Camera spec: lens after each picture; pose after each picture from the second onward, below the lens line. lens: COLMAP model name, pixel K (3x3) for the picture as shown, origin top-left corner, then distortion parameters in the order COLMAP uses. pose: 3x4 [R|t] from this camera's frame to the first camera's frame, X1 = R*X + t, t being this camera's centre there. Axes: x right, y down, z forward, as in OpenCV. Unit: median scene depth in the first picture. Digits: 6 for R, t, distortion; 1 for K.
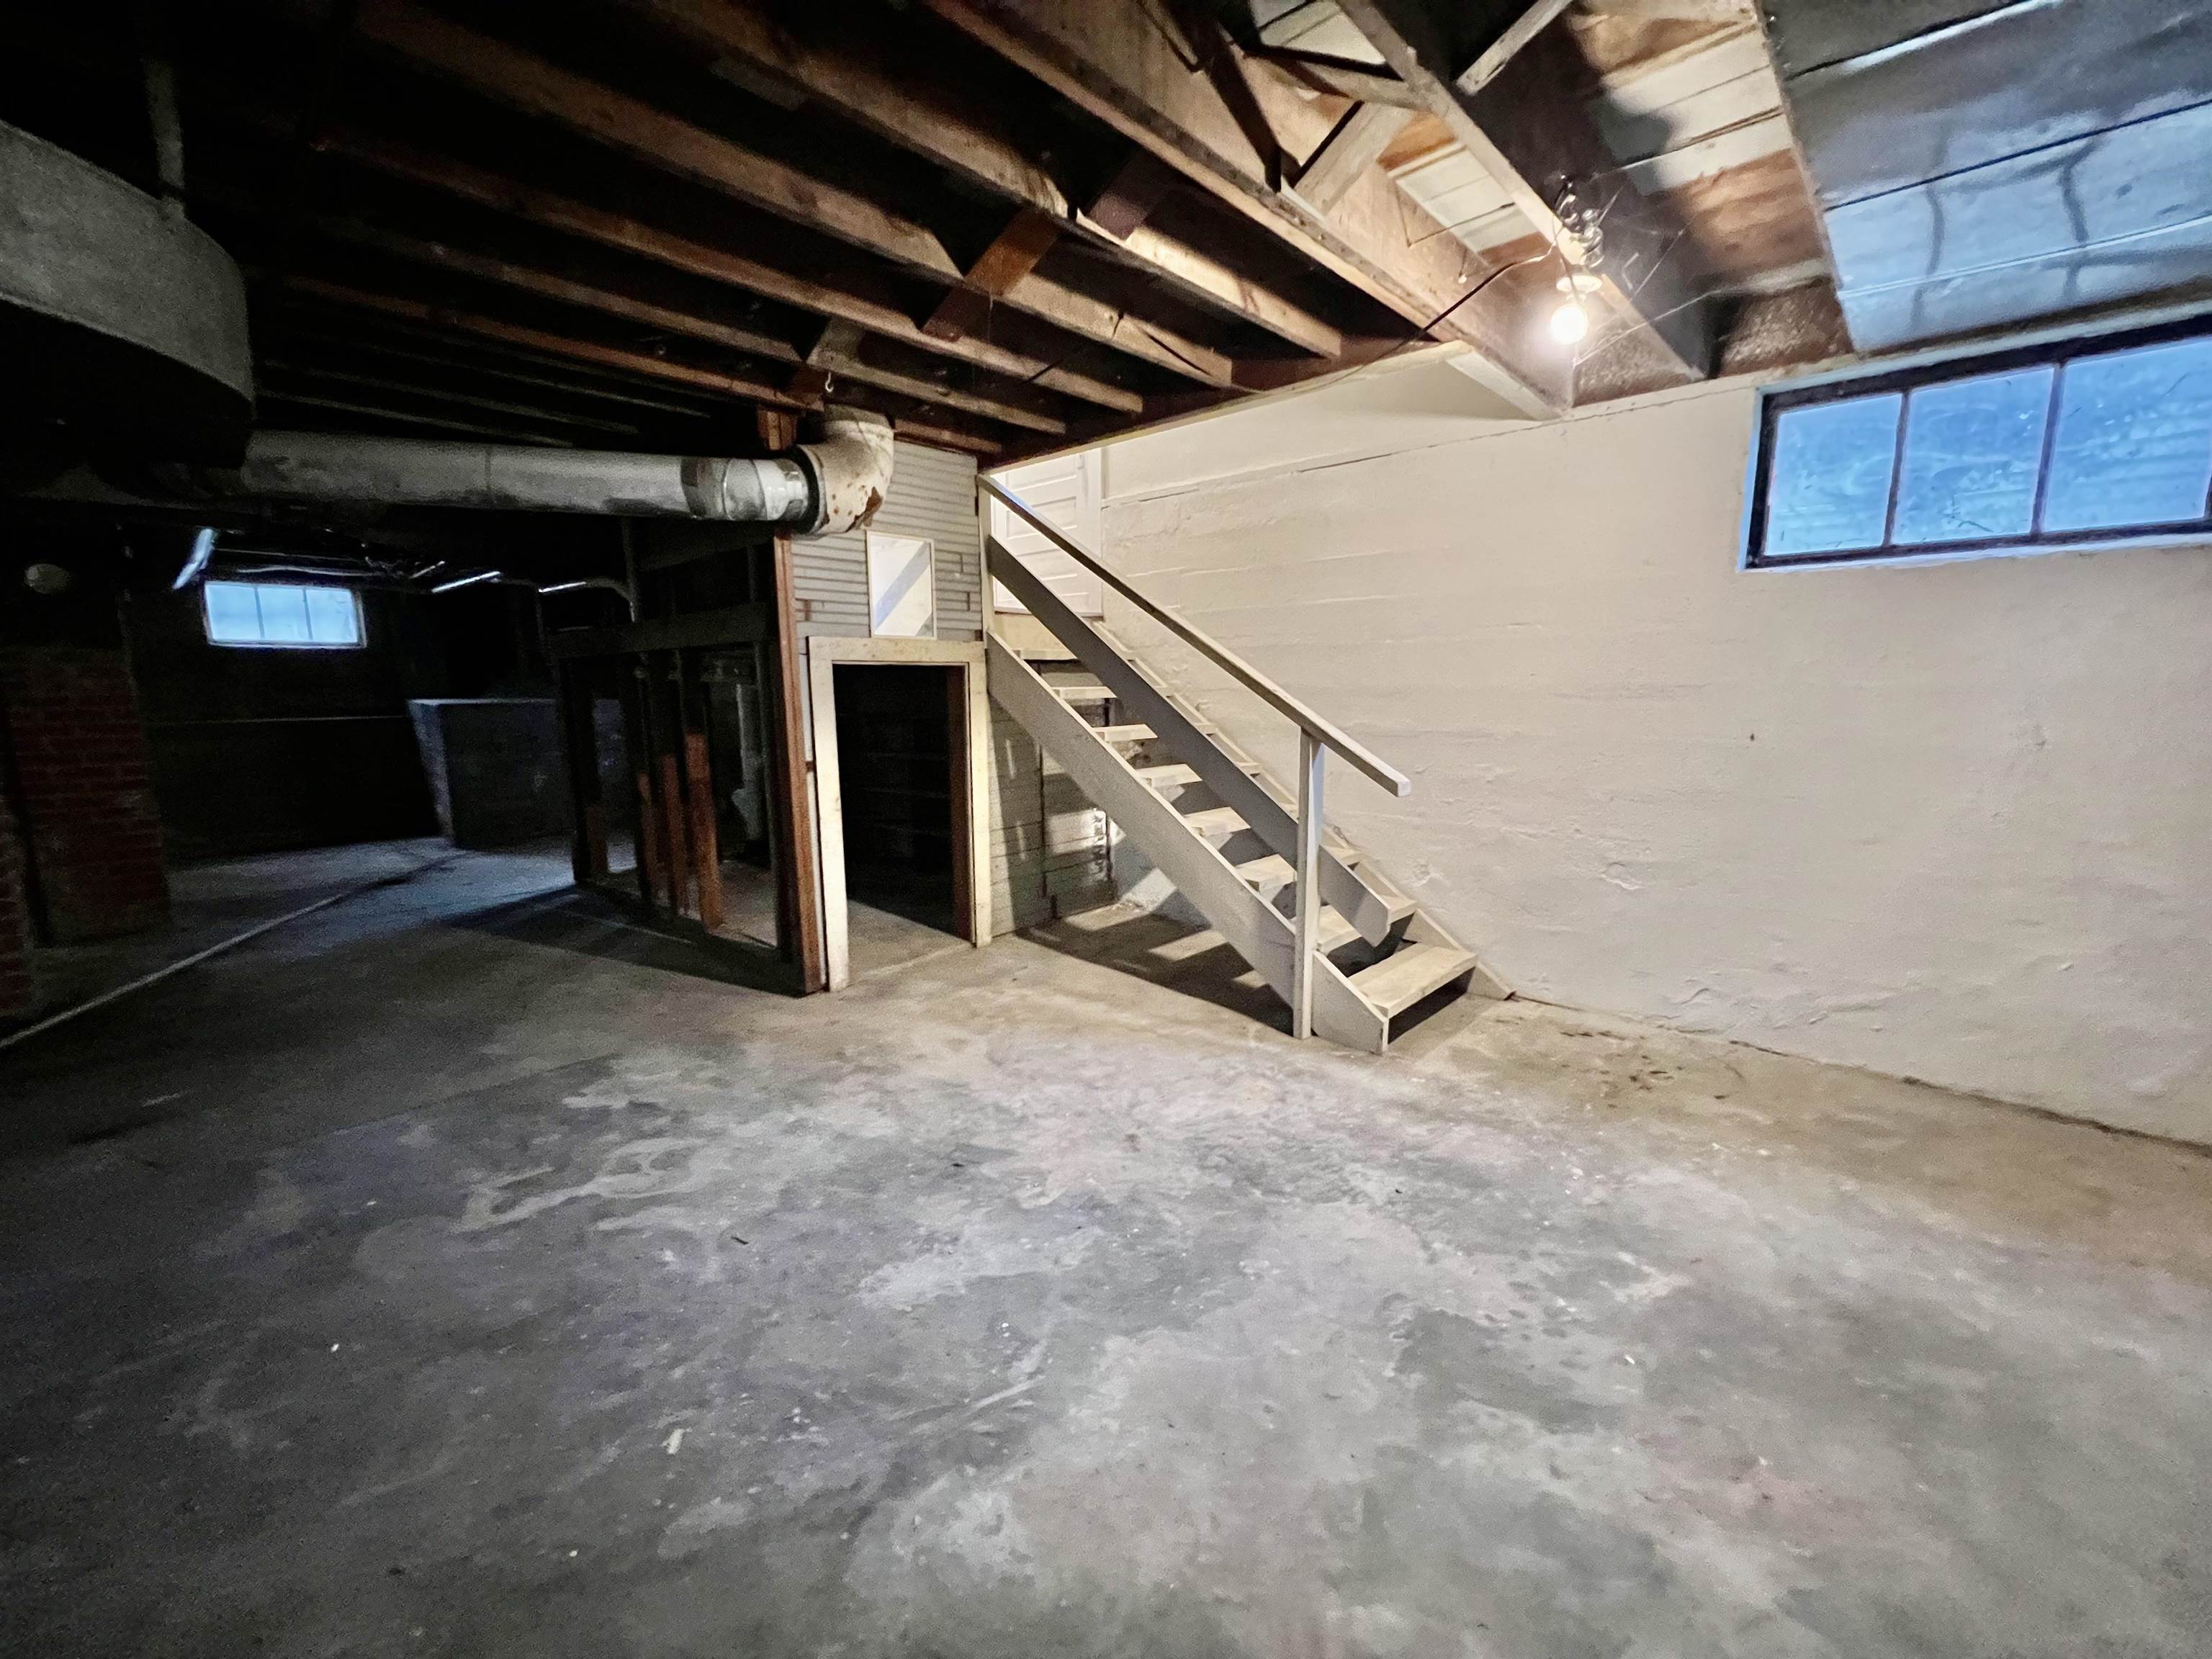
lens RADIAL K [[871.0, 0, 1106.5], [0, 871.0, 824.7], [0, 0, 1]] dist [-0.001968, -0.000024]
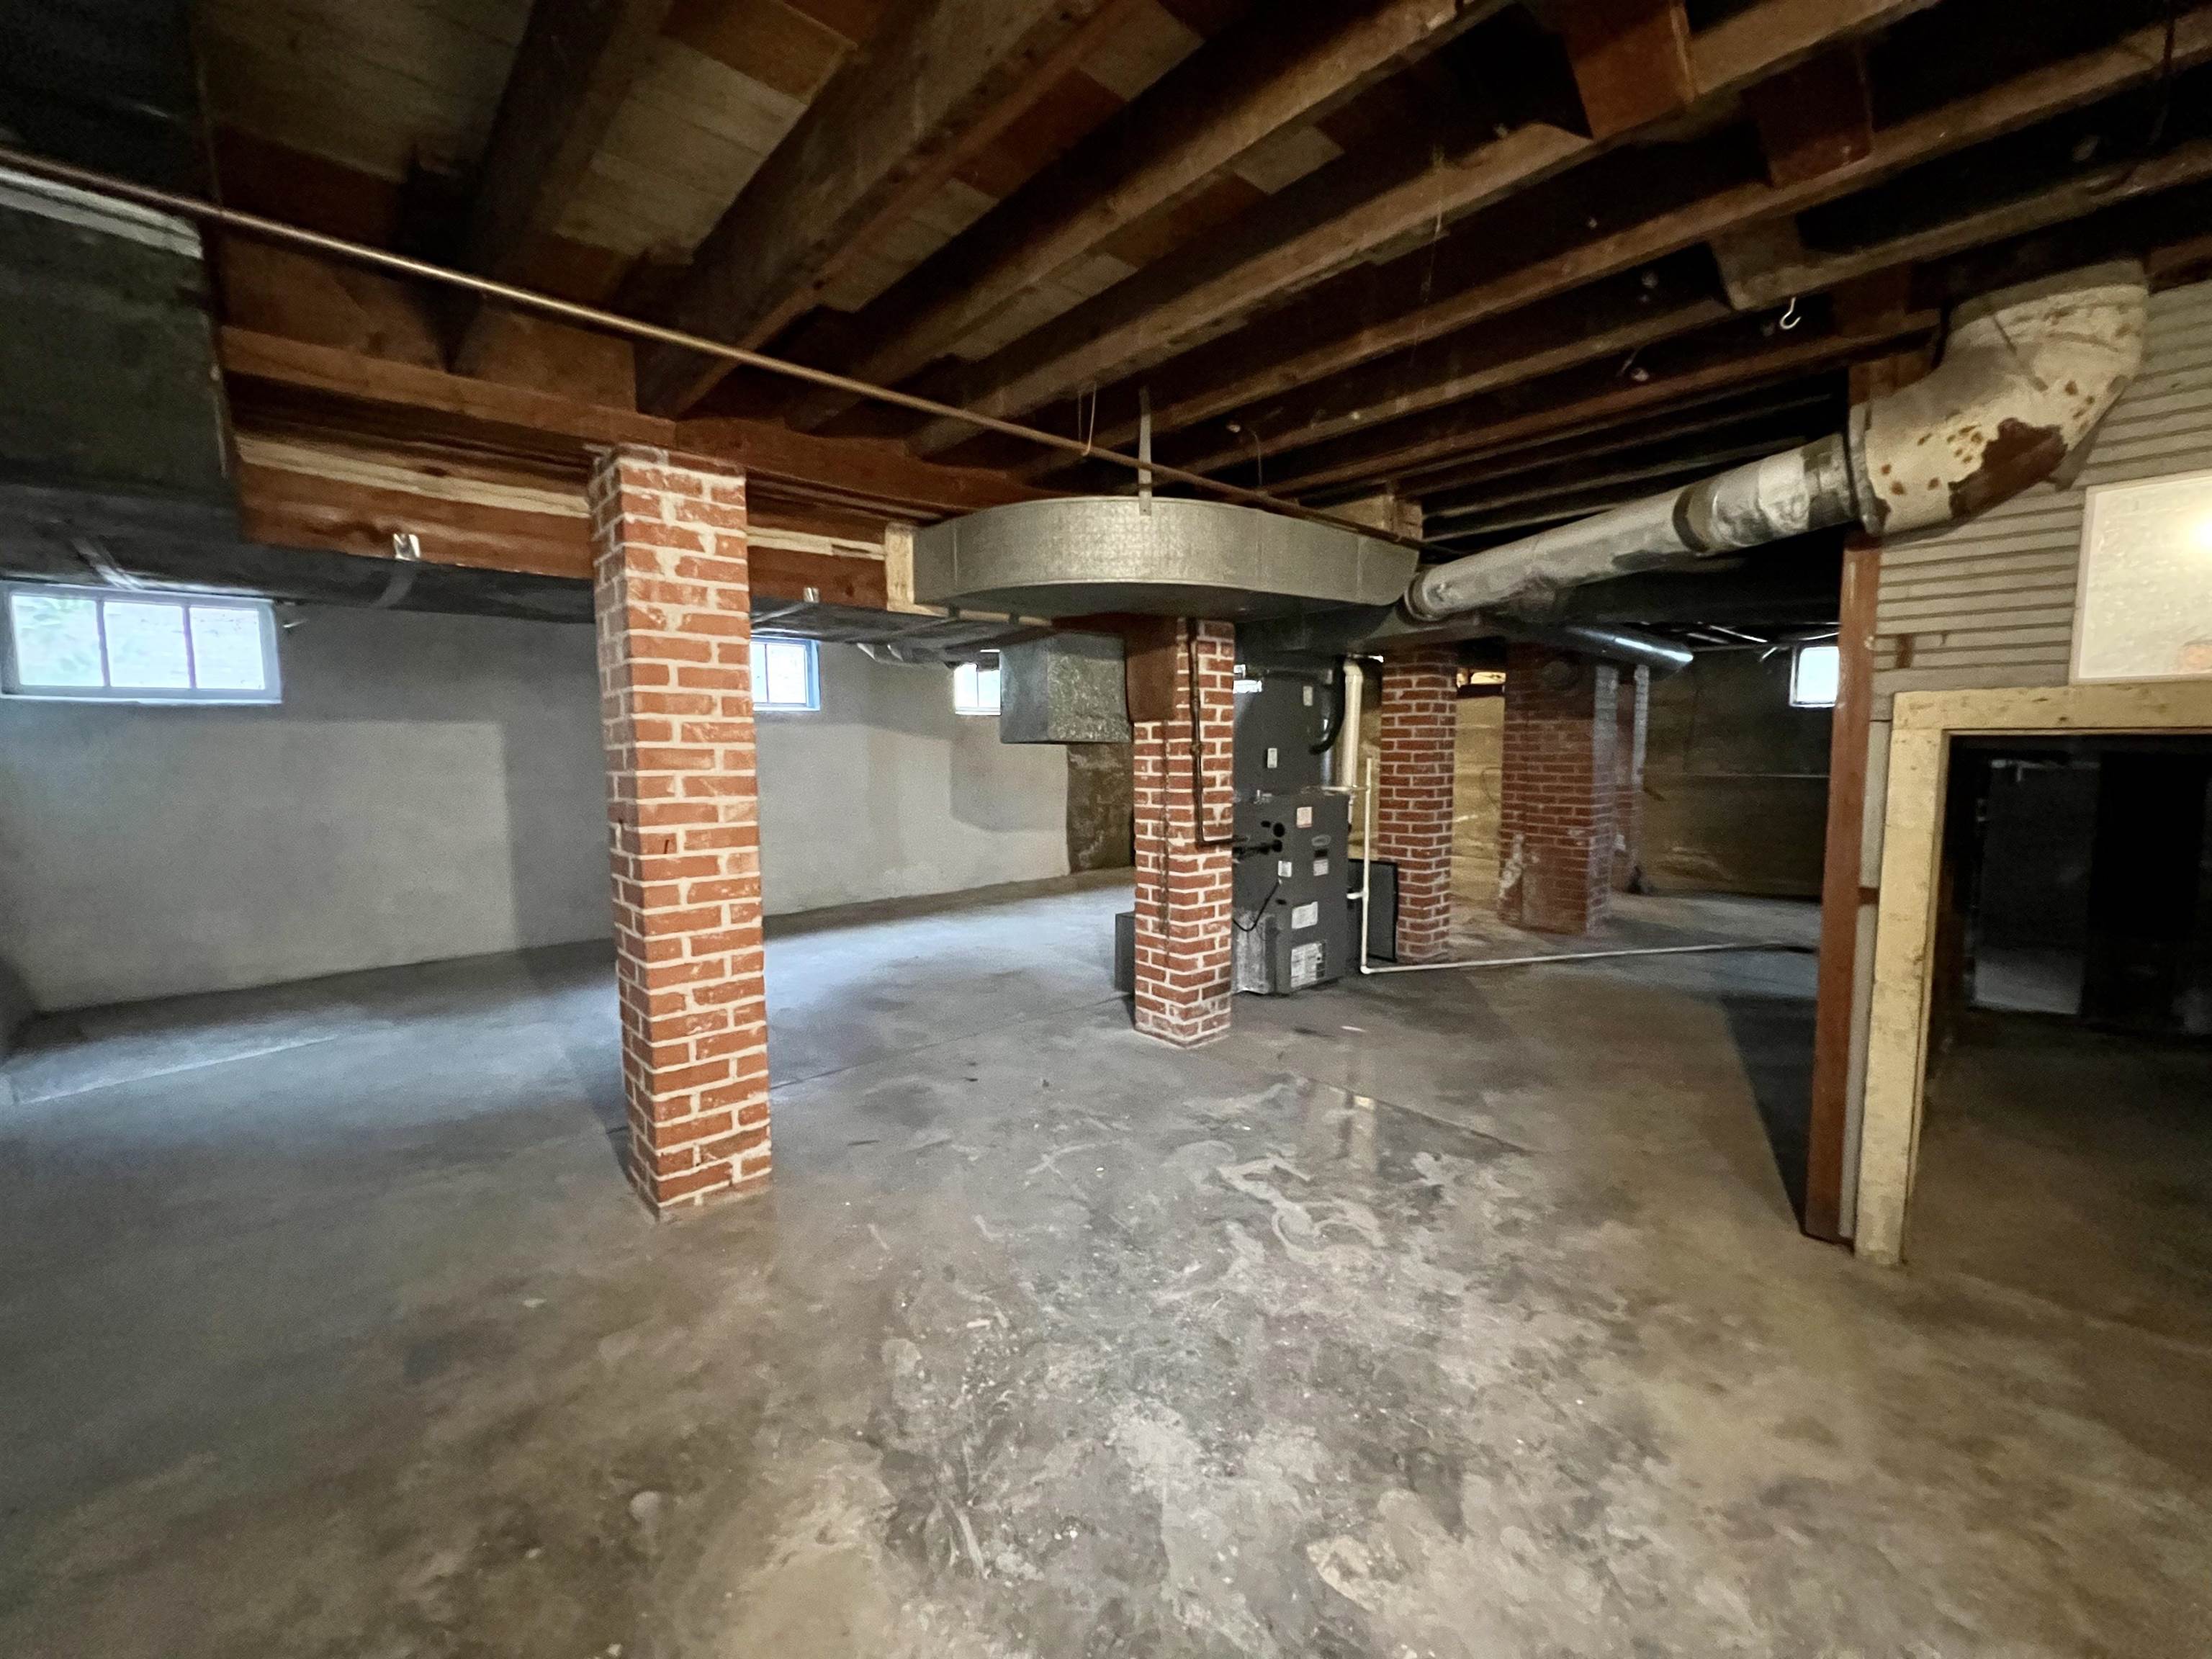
lens RADIAL K [[885.4, 0, 1103.6], [0, 885.4, 828.7], [0, 0, 1]] dist [0.001751, 0.000073]
pose [[-0.069231, 0.104603, -0.992101, 0.477220], [-0.152209, 0.981736, 0.114132, -0.148916], [0.985921, 0.158908, -0.052045, 0.683595]]
